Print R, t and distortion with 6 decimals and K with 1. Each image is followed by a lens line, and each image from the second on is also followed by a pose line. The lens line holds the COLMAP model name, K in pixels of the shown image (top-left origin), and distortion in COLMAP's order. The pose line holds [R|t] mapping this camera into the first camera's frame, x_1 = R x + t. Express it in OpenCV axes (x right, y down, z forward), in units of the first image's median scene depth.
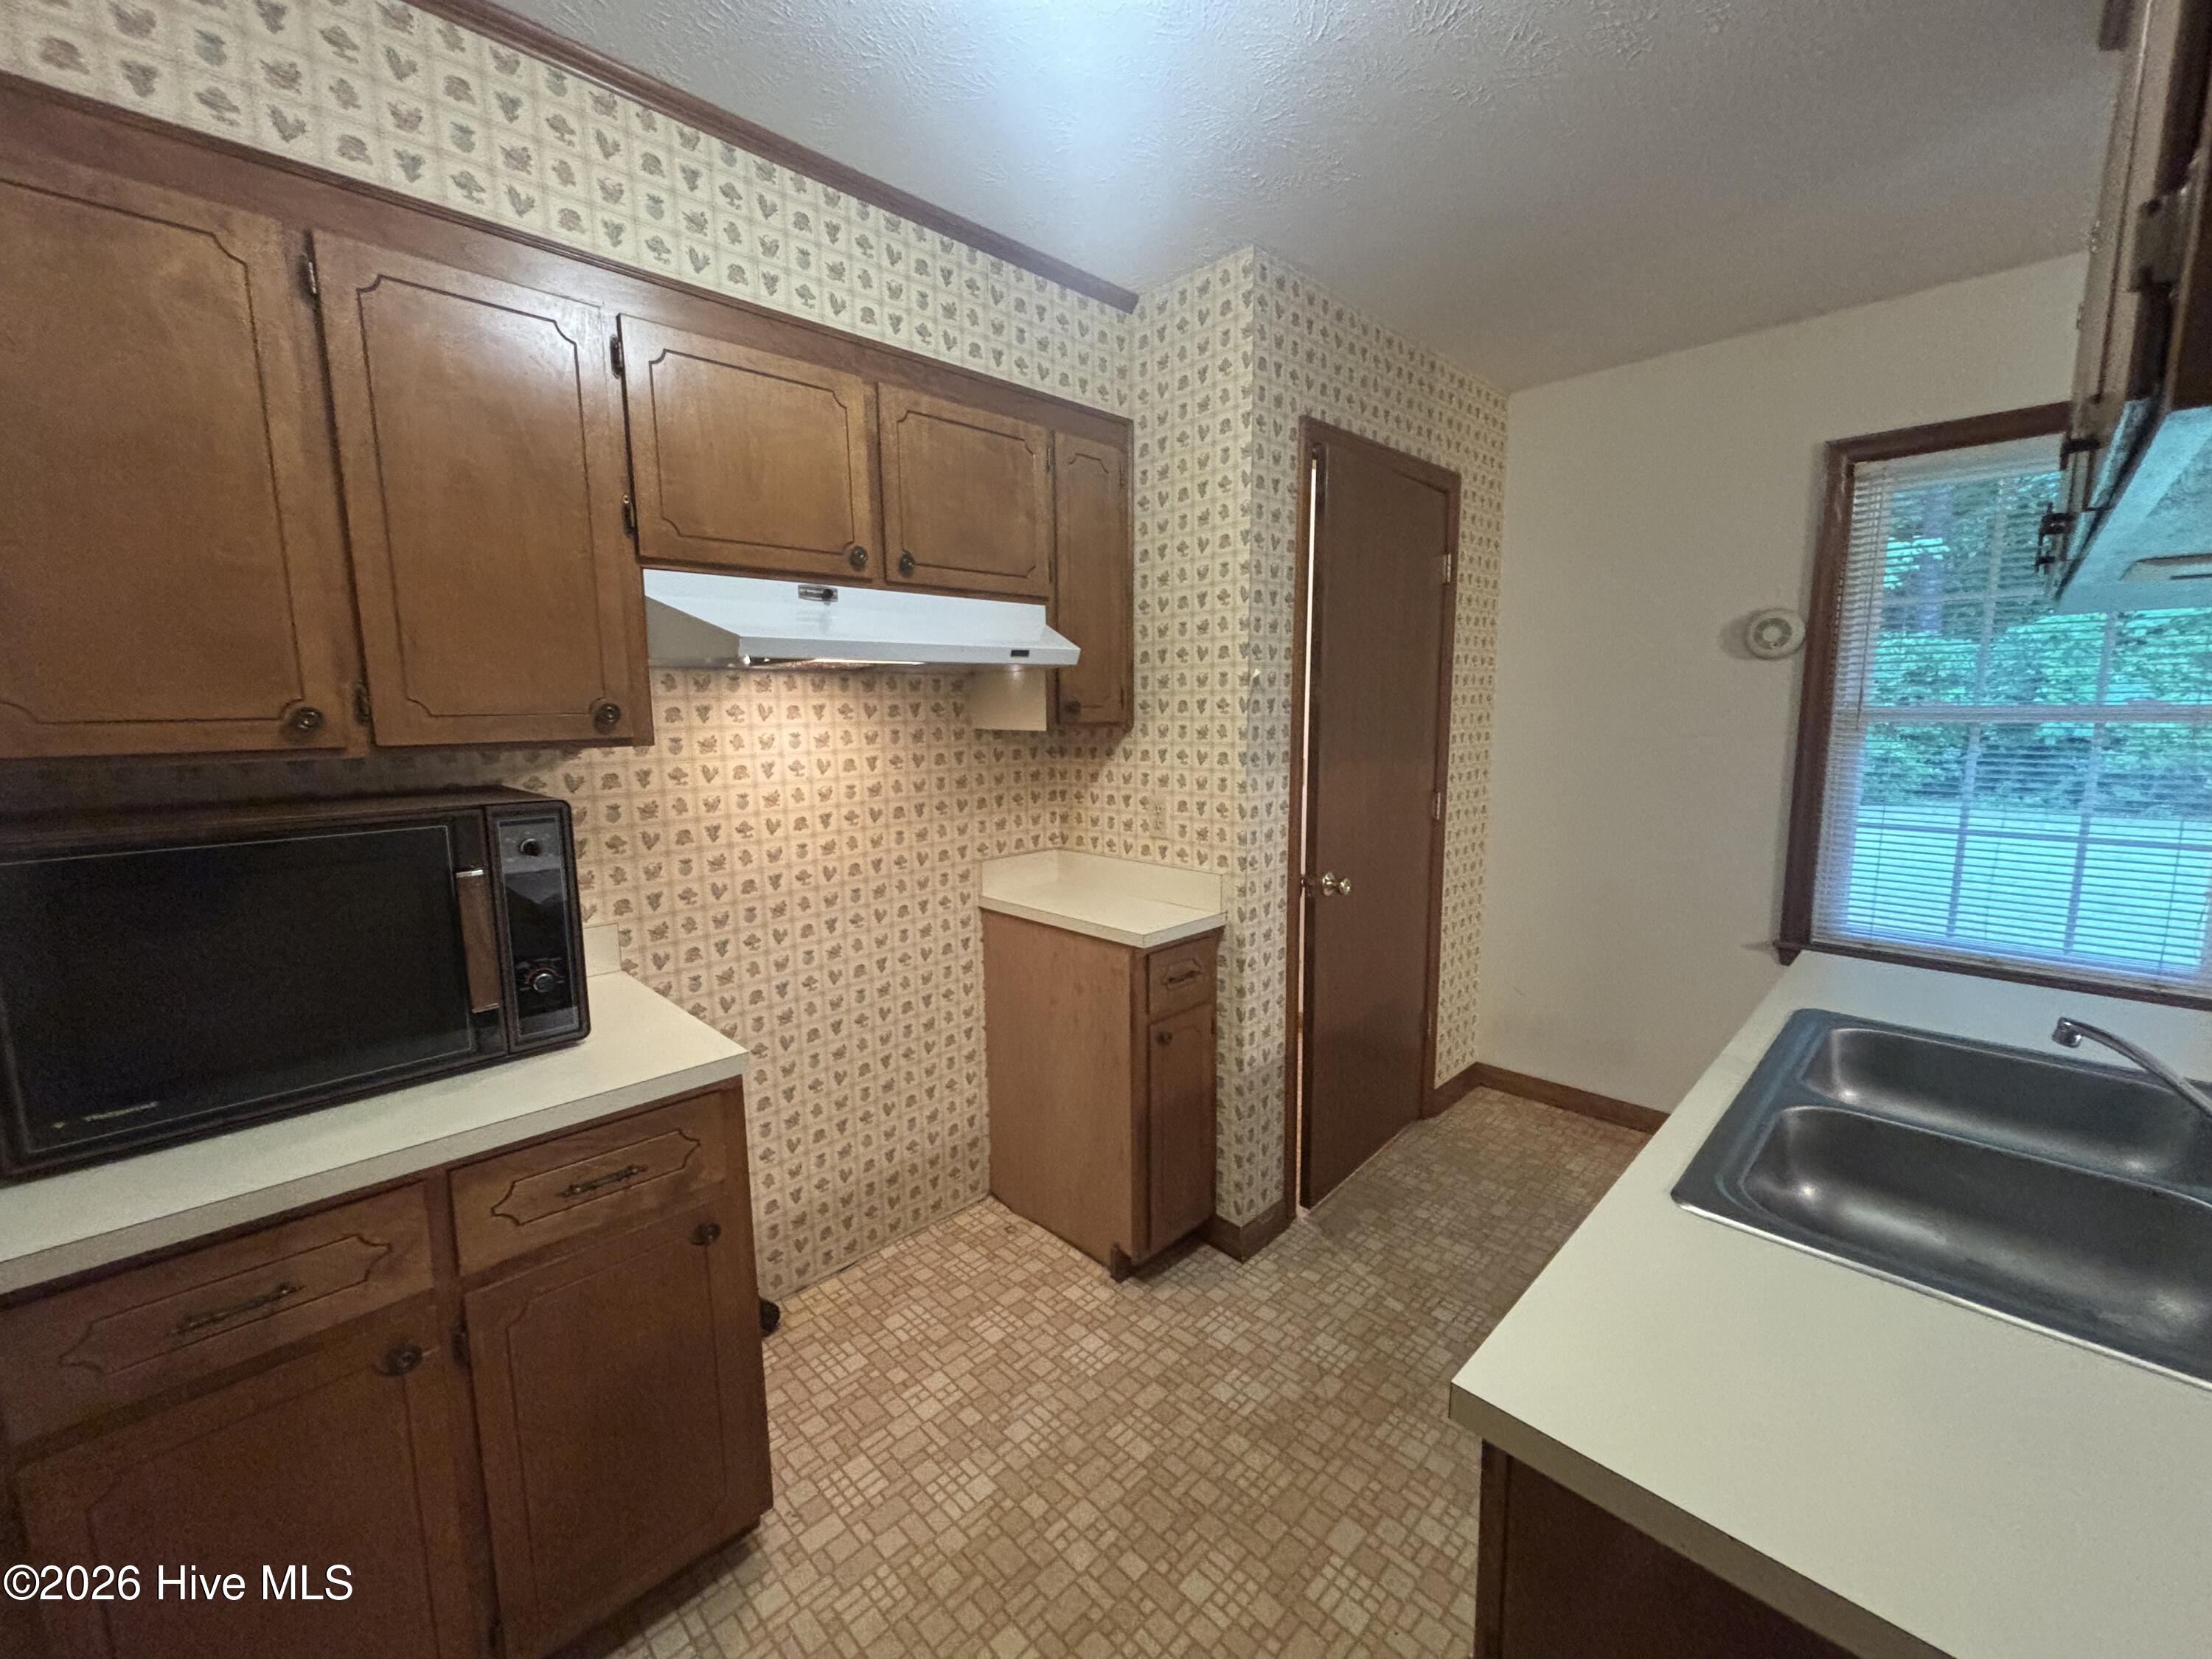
lens RADIAL K [[899.3, 0, 1104.3], [0, 899.3, 824.9], [0, 0, 1]] dist [0.000126, -0.000169]
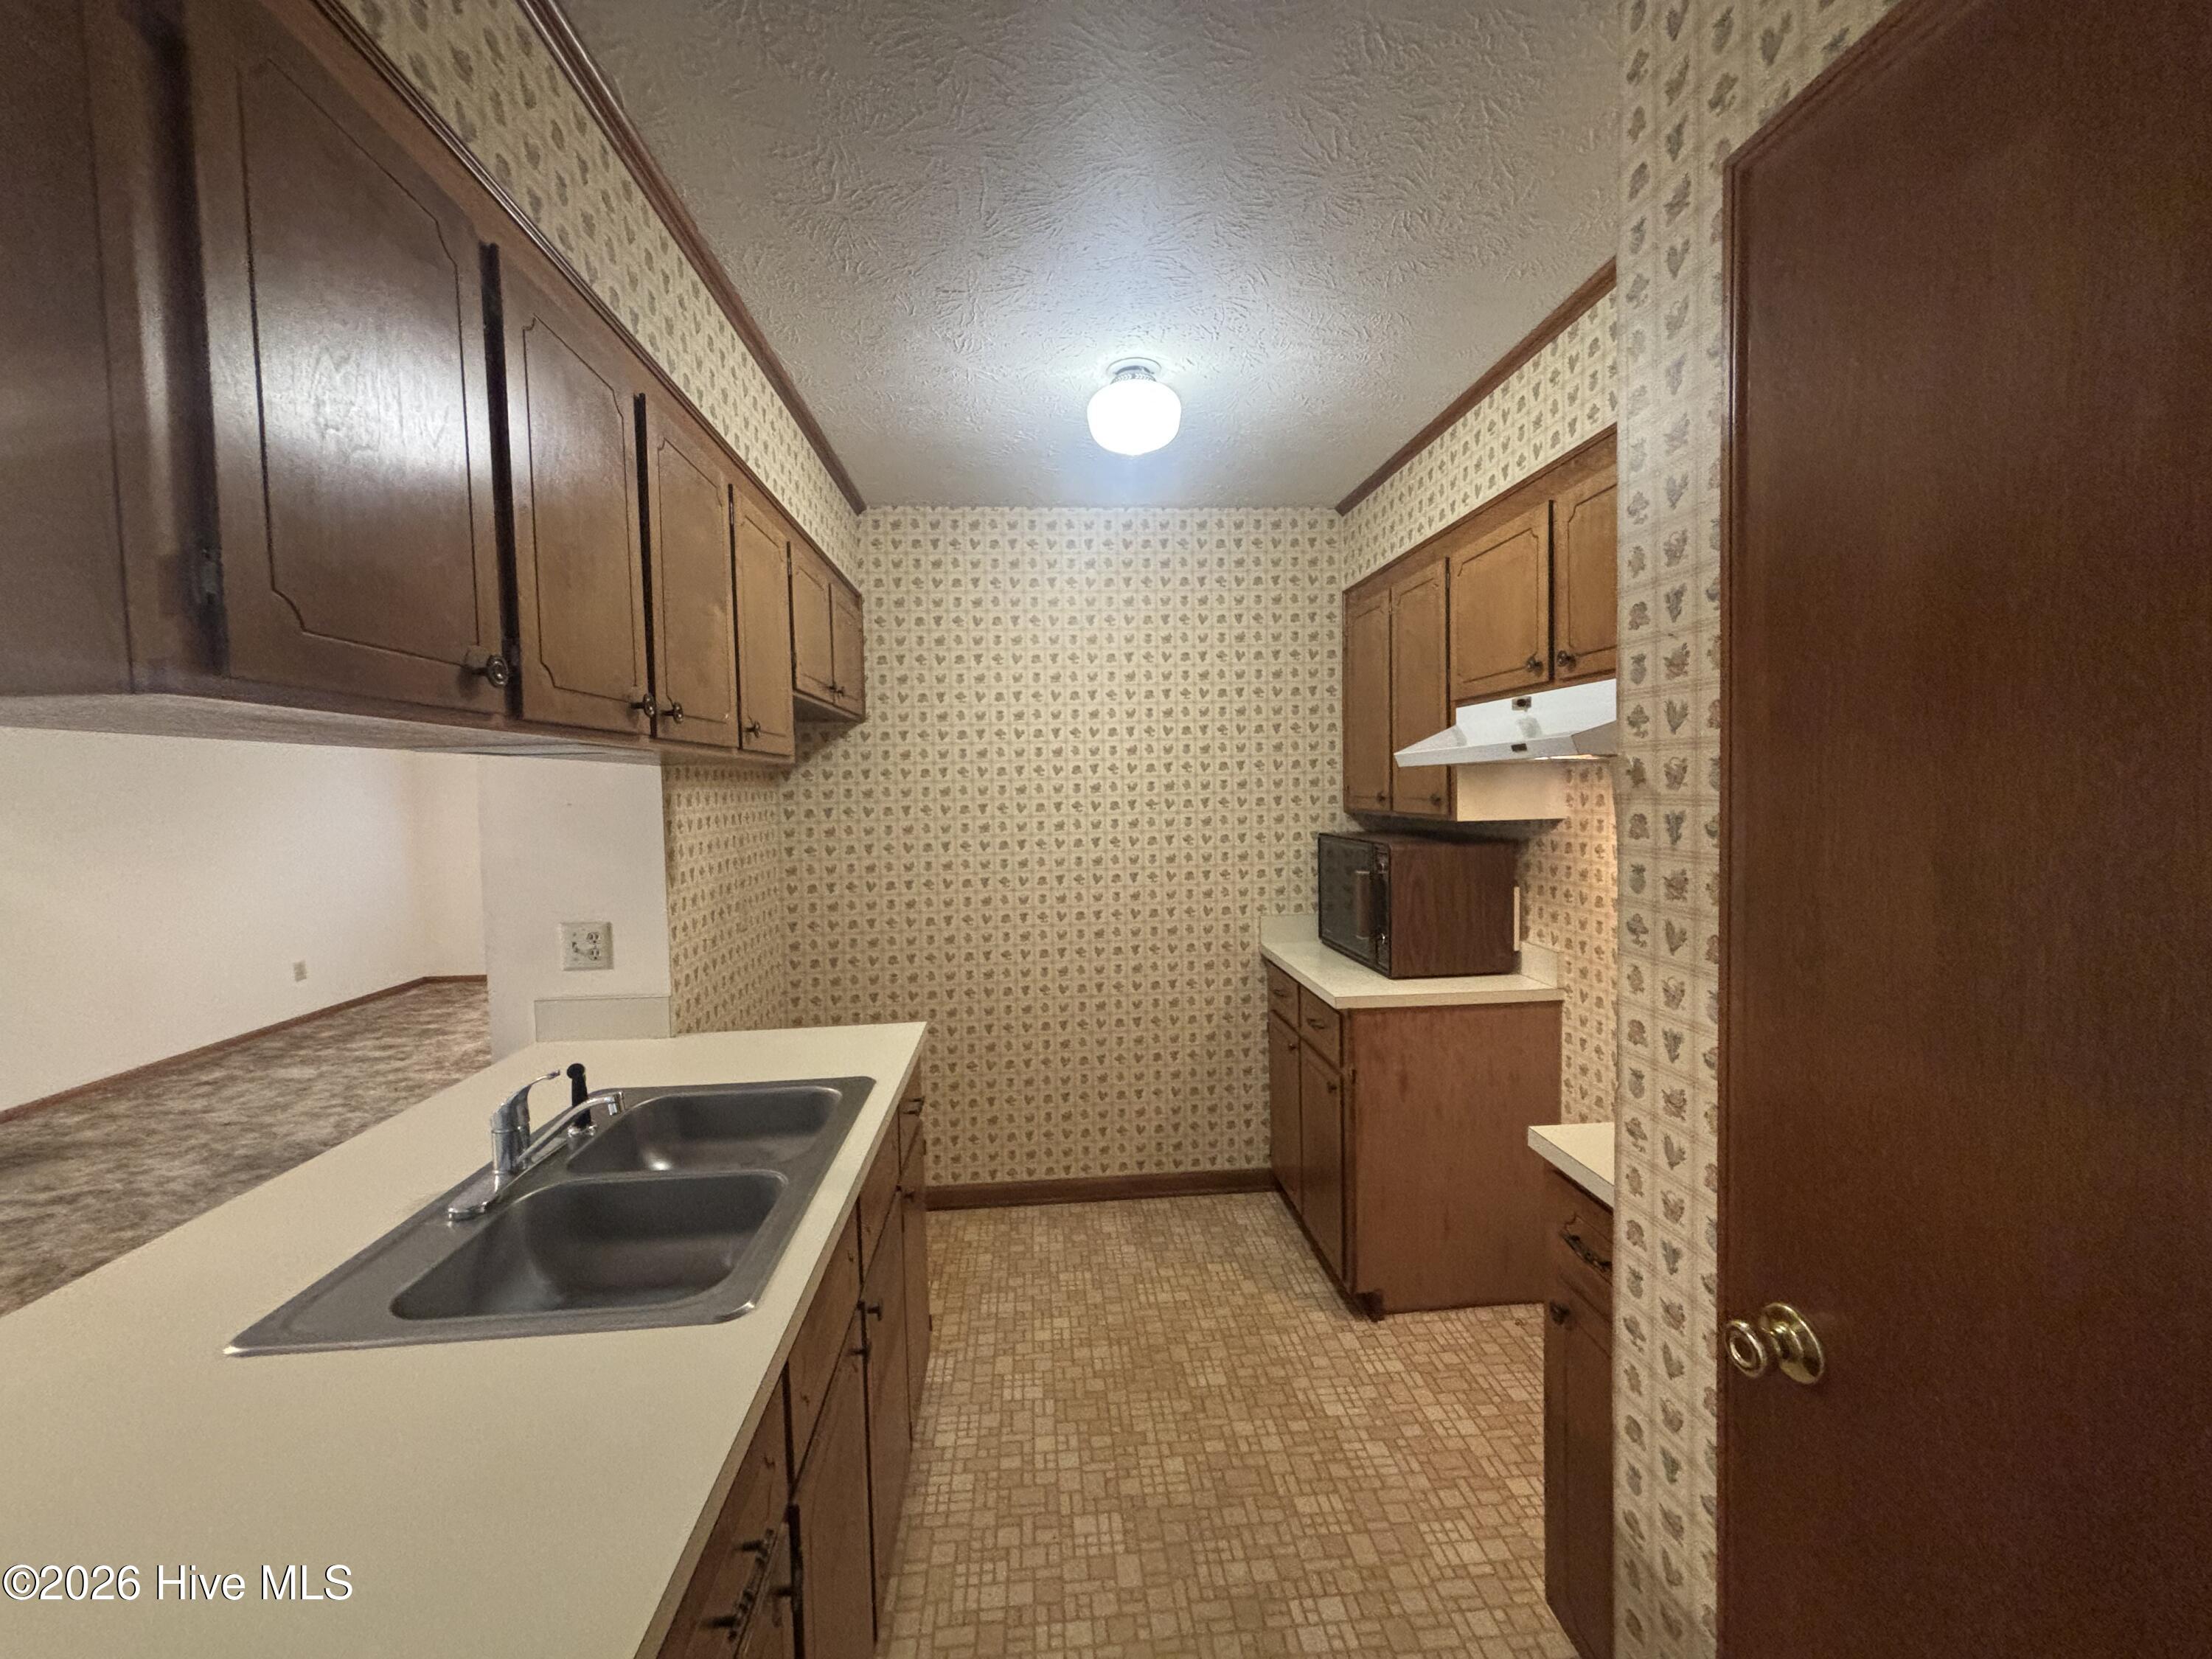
lens RADIAL K [[887.8, 0, 1093.9], [0, 887.8, 821.7], [0, 0, 1]] dist [0.002208, -0.000049]
pose [[-0.655623, 0.058054, -0.752853, 0.768726], [-0.071418, 0.987803, 0.138366, -0.186098], [0.751703, 0.144483, -0.643480, 1.113241]]
